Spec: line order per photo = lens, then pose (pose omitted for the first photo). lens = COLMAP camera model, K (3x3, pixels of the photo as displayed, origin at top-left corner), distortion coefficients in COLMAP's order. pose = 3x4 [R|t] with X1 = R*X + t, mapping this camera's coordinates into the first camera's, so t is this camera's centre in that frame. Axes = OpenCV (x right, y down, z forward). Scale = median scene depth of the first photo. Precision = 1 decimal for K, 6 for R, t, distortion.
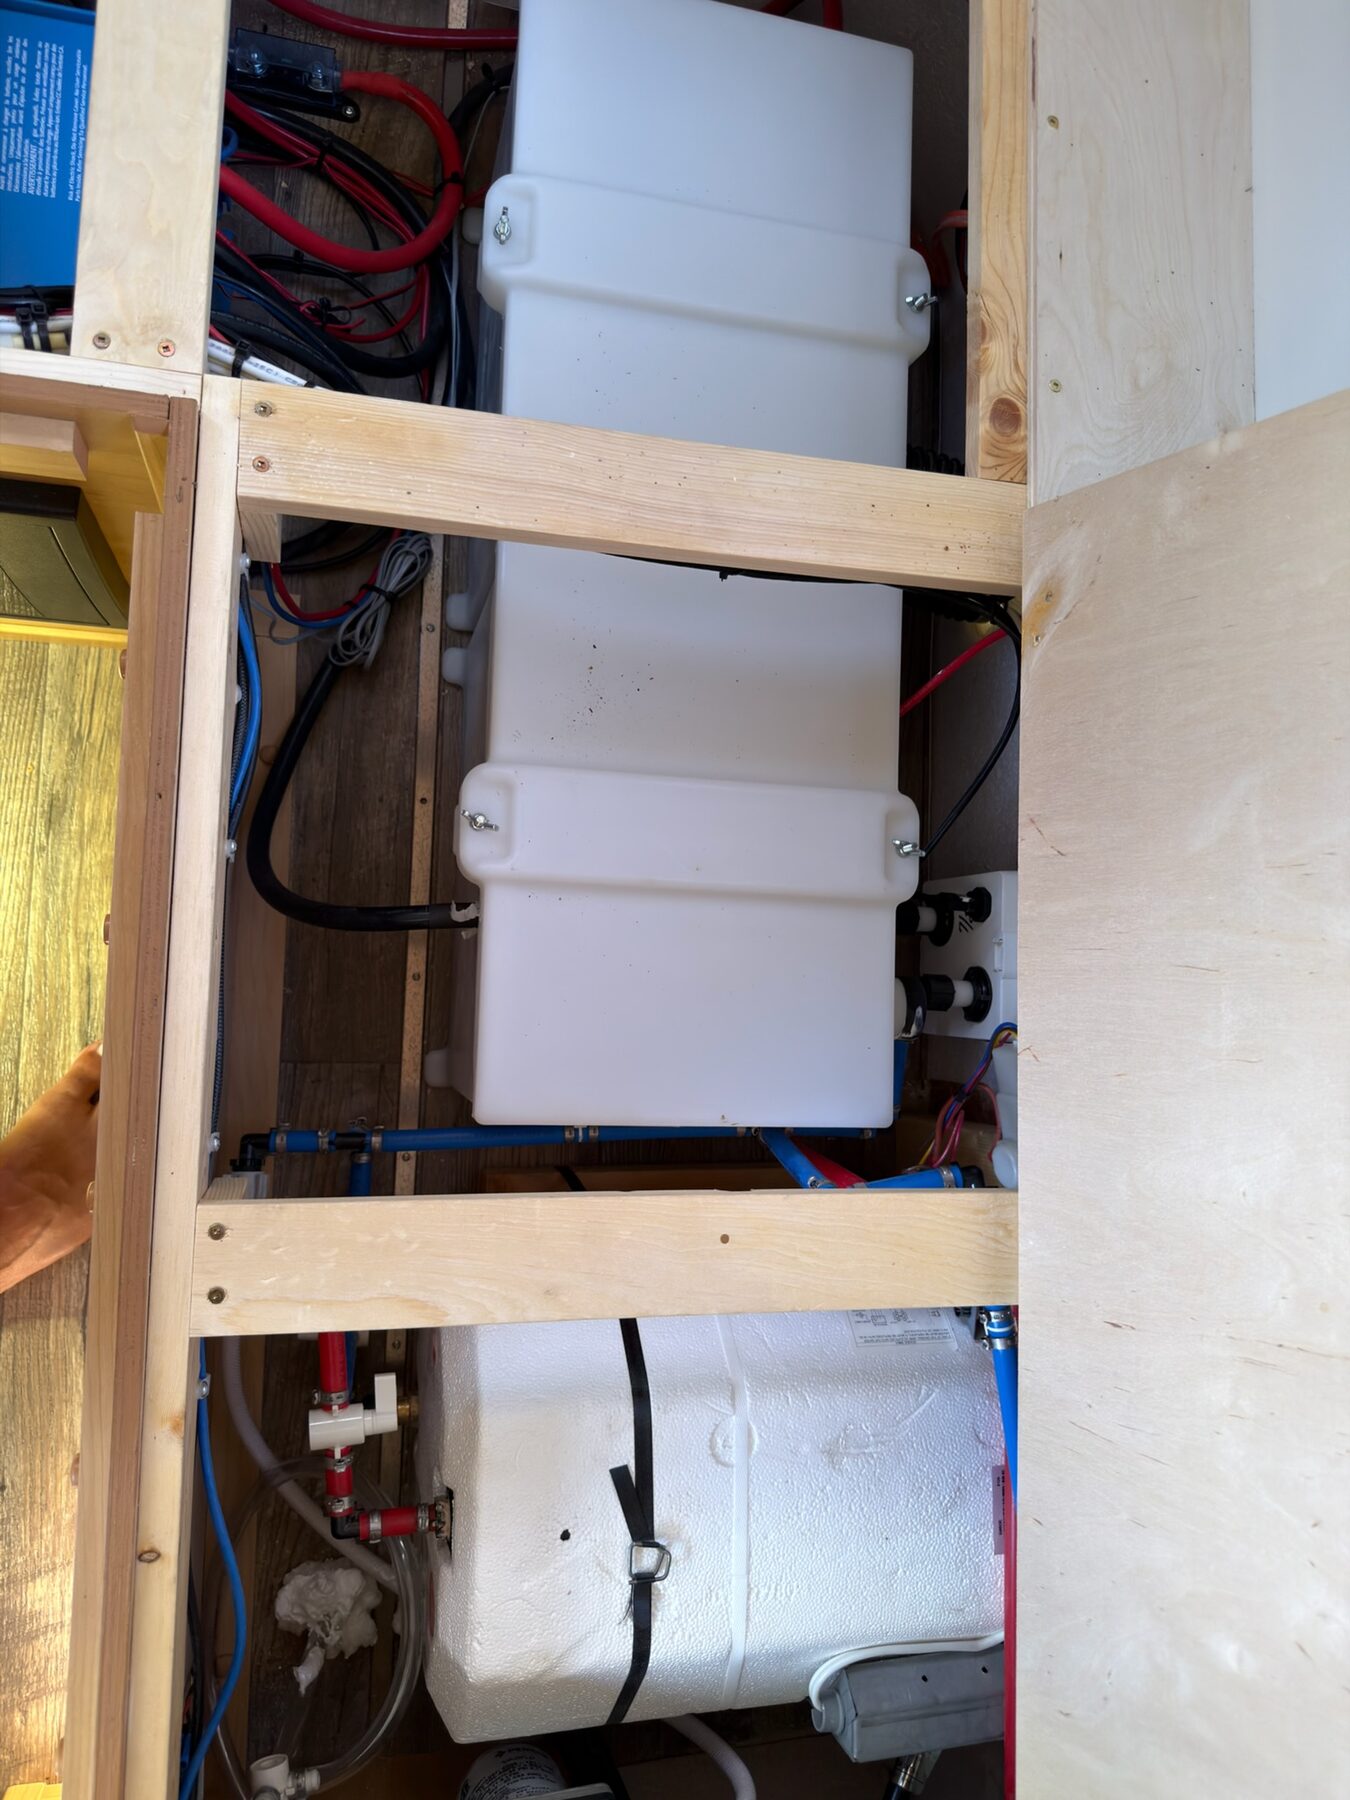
lens RADIAL K [[1282.7, 0, 675.4], [0, 1282.7, 892.5], [0, 0, 1]] dist [0.040253, -0.049390]
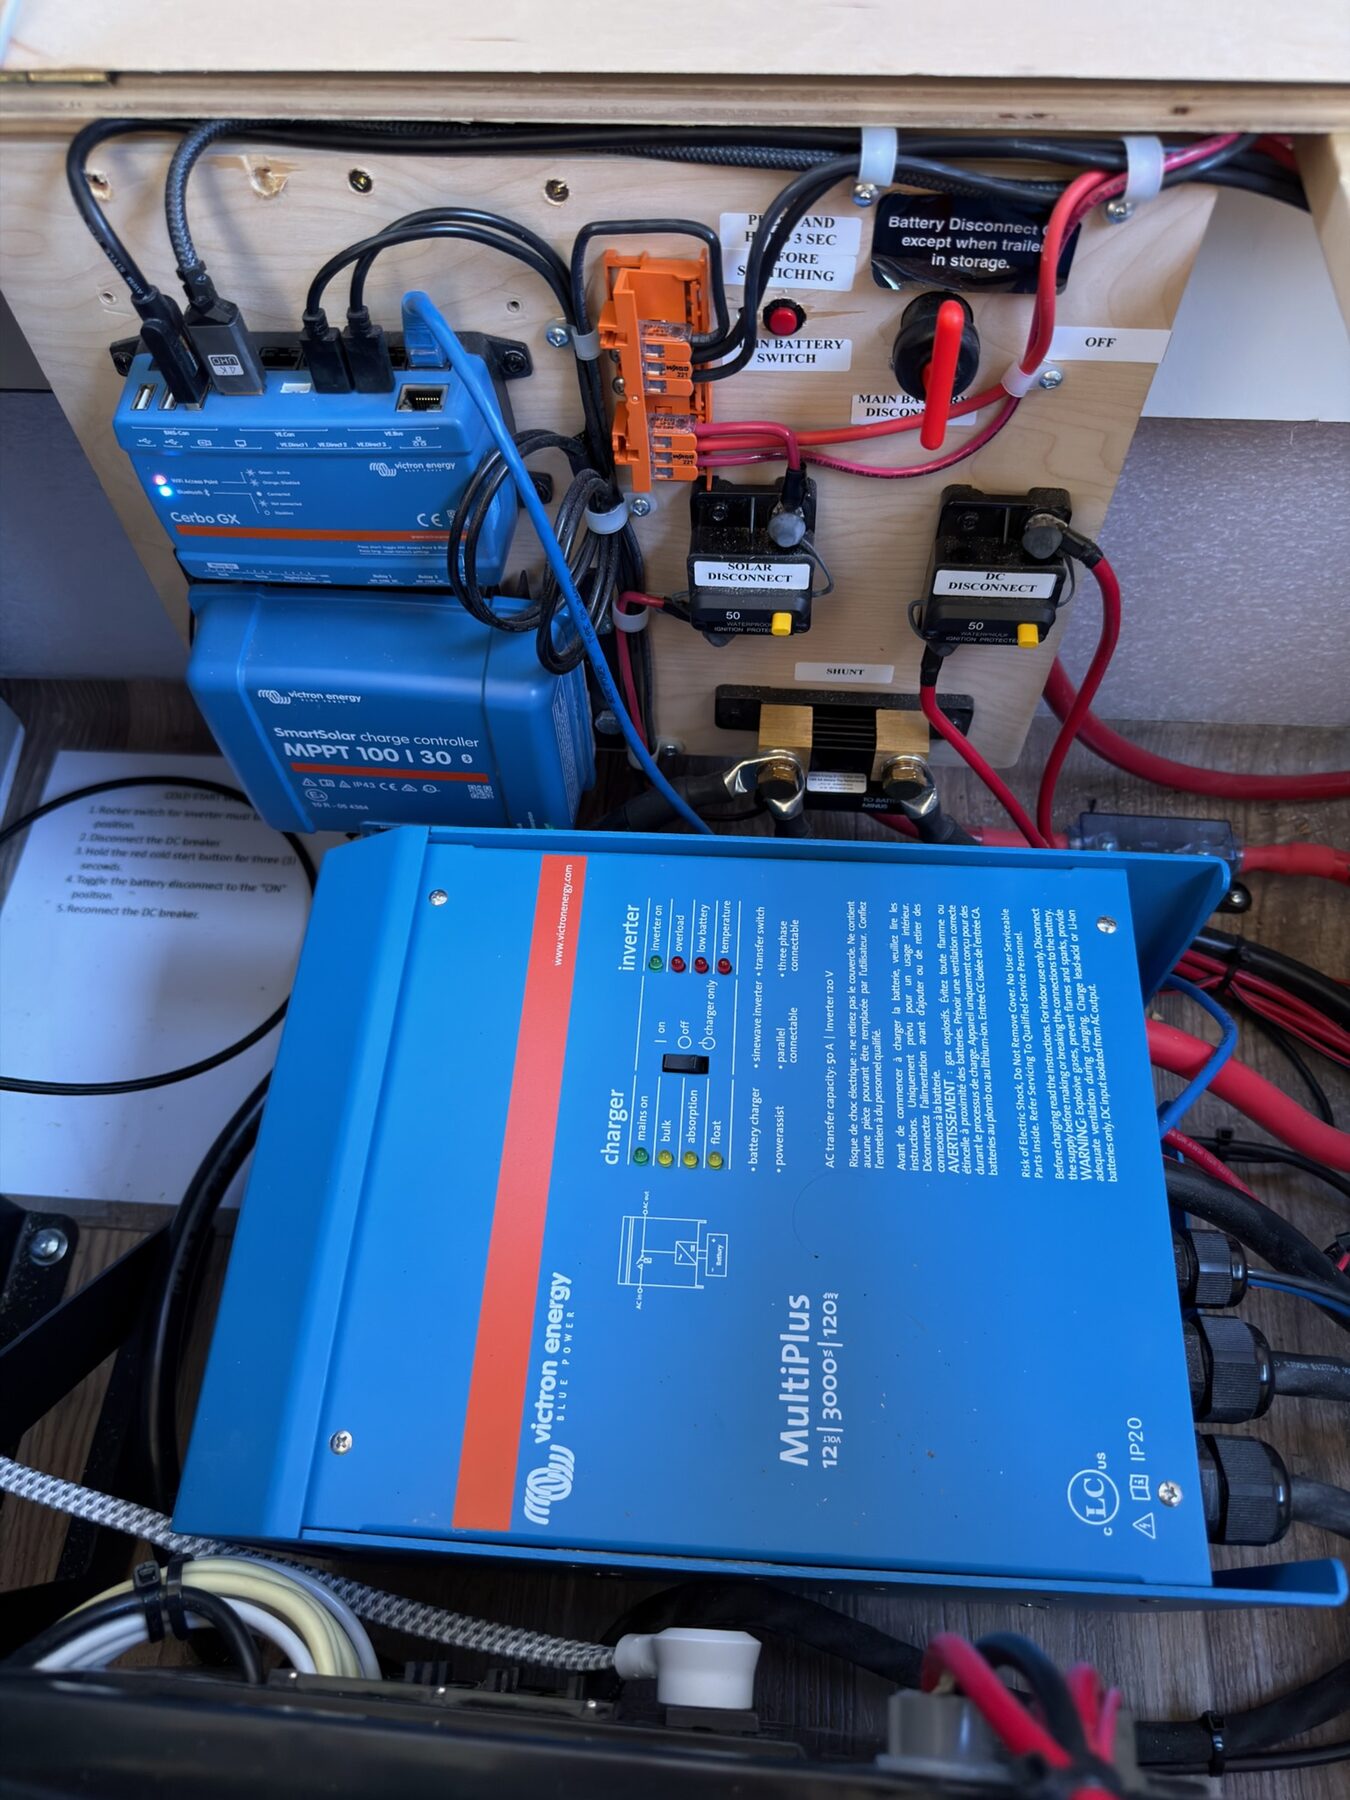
lens RADIAL K [[1282.7, 0, 670.1], [0, 1282.7, 898.4], [0, 0, 1]] dist [0.040253, -0.049390]
pose [[0.958373, -0.108432, -0.264130, -0.456982], [-0.018660, 0.899318, -0.436897, -0.407803], [0.284910, 0.423638, 0.859858, 0.466635]]
